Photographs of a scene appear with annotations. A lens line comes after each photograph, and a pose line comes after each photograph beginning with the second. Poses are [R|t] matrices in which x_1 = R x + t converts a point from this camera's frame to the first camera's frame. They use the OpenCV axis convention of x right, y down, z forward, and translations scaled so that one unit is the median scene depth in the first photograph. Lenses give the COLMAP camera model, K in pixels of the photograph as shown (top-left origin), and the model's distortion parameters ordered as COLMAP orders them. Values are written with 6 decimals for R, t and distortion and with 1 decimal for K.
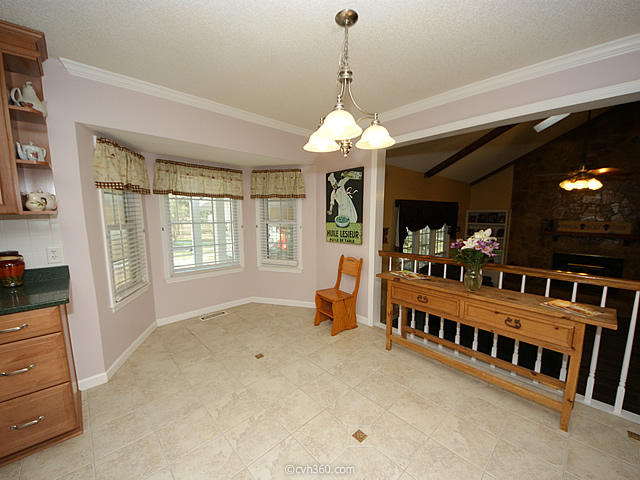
lens RADIAL K [[255.0, 0, 322.3], [0, 255.0, 246.7], [0, 0, 1]] dist [0.041416, -0.027455]
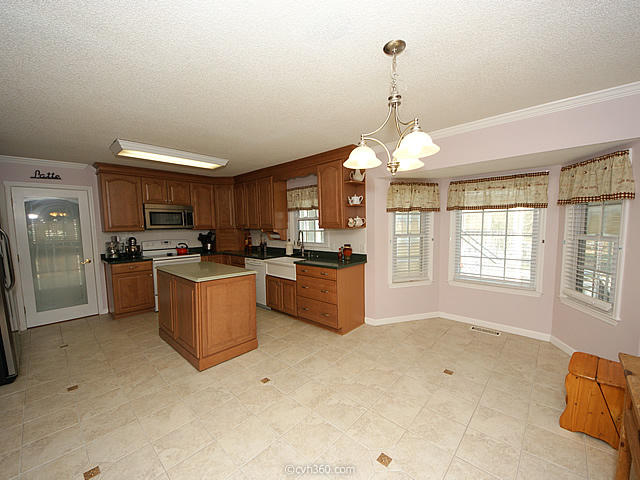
lens RADIAL K [[255.0, 0, 322.3], [0, 255.0, 246.7], [0, 0, 1]] dist [0.041416, -0.027455]
pose [[0.067416, 0.080538, -0.994469, 0.498827], [-0.113827, 0.990850, 0.072529, -0.048554], [0.991211, 0.108308, 0.075967, 0.299300]]
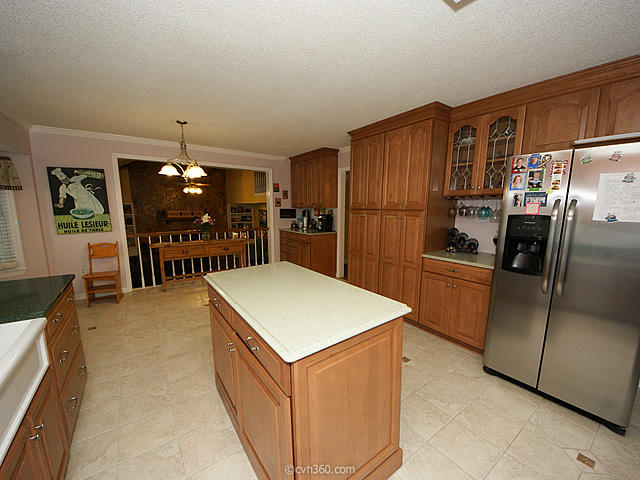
lens RADIAL K [[255.0, 0, 322.3], [0, 255.0, 246.7], [0, 0, 1]] dist [0.041416, -0.027455]
pose [[0.137026, -0.157912, 0.977900, -0.903675], [0.126356, 0.981933, 0.140858, 0.017073], [-0.982476, 0.104262, 0.154503, -0.196047]]
